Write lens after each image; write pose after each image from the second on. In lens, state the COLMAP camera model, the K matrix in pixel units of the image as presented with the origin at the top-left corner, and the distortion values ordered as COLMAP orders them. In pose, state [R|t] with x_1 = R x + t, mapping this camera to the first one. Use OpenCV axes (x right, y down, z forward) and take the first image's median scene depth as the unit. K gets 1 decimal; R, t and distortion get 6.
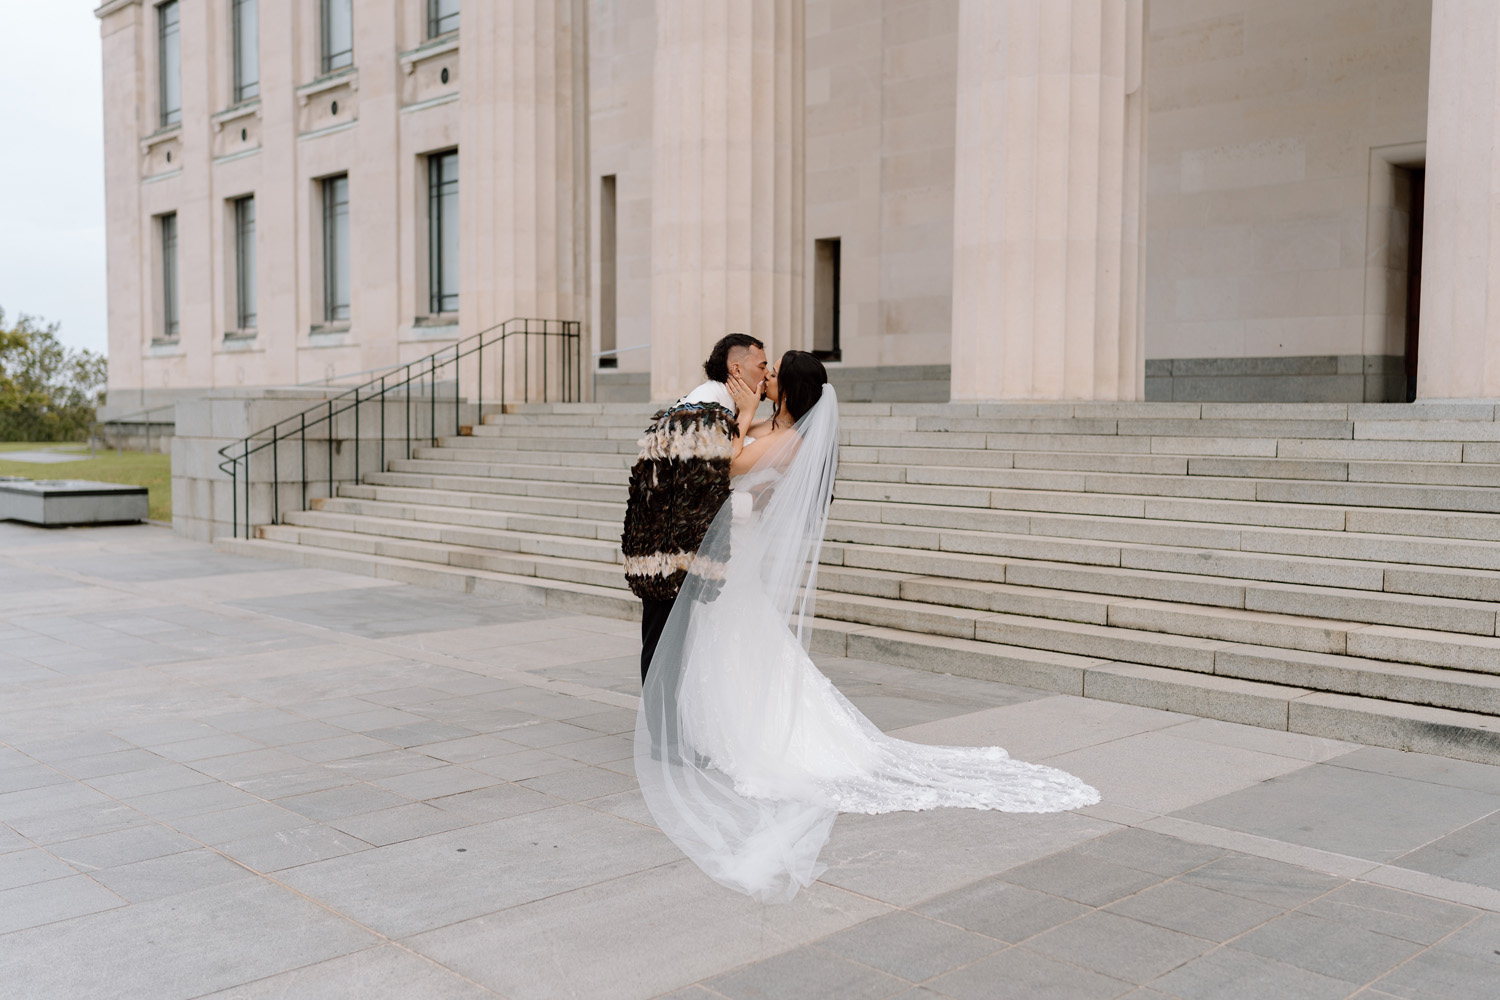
lens RADIAL K [[1510.2, 0, 809.6], [0, 1510.2, 528.7], [0, 0, 1]] dist [-0.002572, -0.001332]
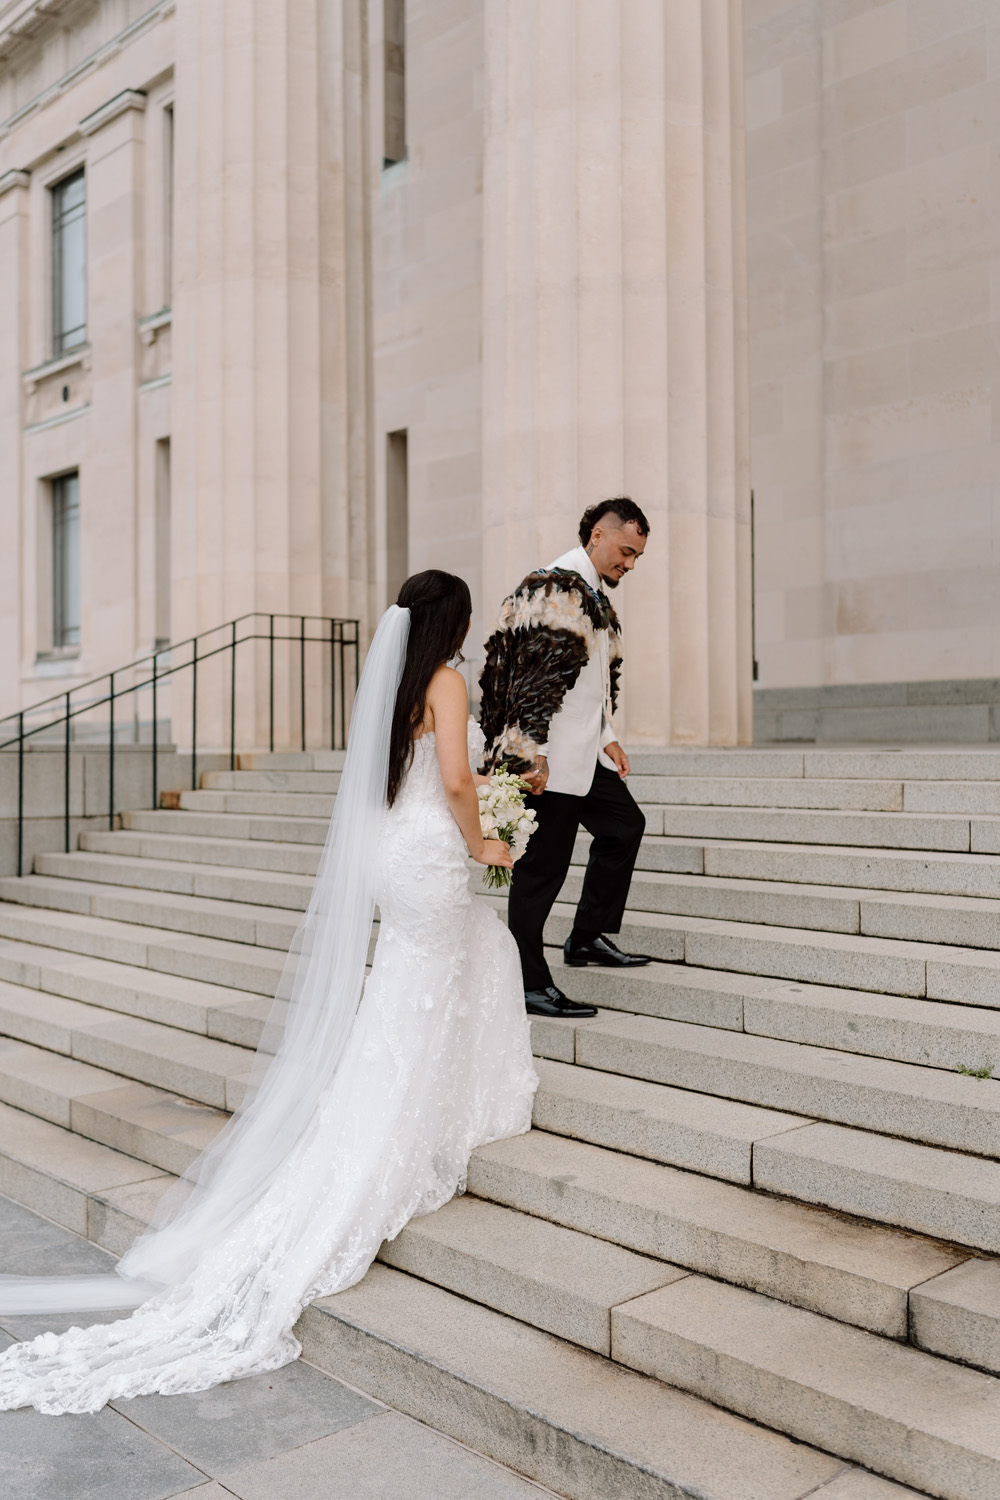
lens RADIAL K [[1510.2, 0, 529.1], [0, 1510.2, 779.7], [0, 0, 1]] dist [-0.002572, -0.001332]
pose [[0.999215, -0.011568, -0.037894, -0.058627], [0.009548, 0.998545, -0.053074, -0.037217], [0.038453, 0.052671, 0.997871, 0.381980]]
